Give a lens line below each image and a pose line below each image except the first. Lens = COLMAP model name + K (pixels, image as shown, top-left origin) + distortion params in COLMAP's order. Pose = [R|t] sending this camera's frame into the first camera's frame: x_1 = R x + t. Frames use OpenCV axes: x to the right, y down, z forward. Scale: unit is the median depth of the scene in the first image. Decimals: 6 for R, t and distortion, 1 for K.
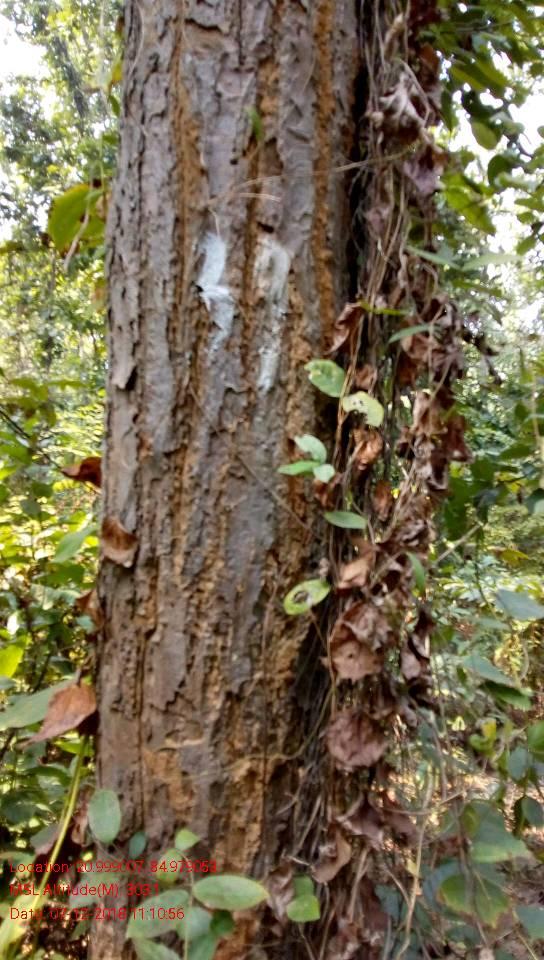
lens RADIAL K [[839.7, 0, 272.0], [0, 839.7, 480.0], [0, 0, 1]] dist [0.000732, -0.099181]
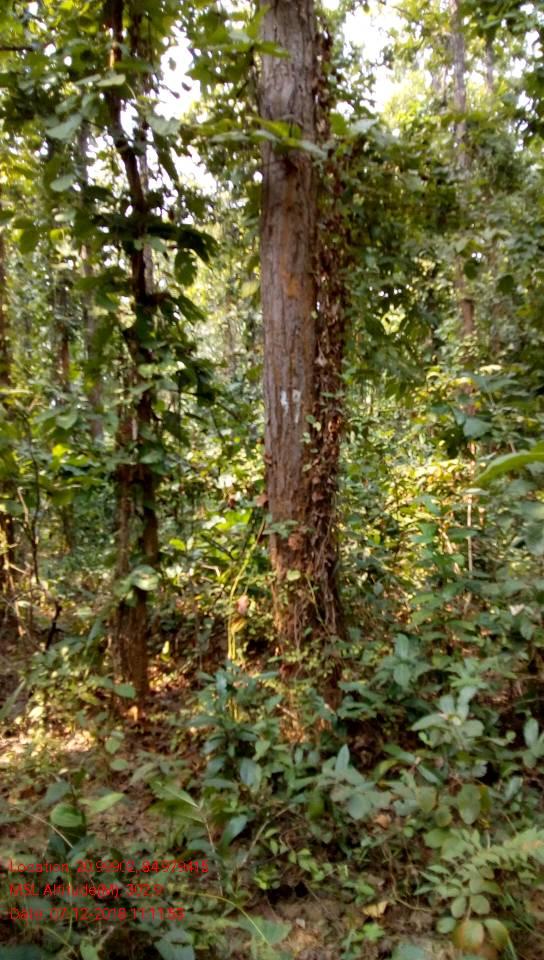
lens RADIAL K [[839.7, 0, 272.0], [0, 839.7, 480.0], [0, 0, 1]] dist [0.000732, -0.099181]
pose [[0.967784, -0.043820, -0.247940, 0.974419], [0.061760, 0.995969, 0.065045, -0.104631], [0.244091, -0.078262, 0.966589, -3.449743]]
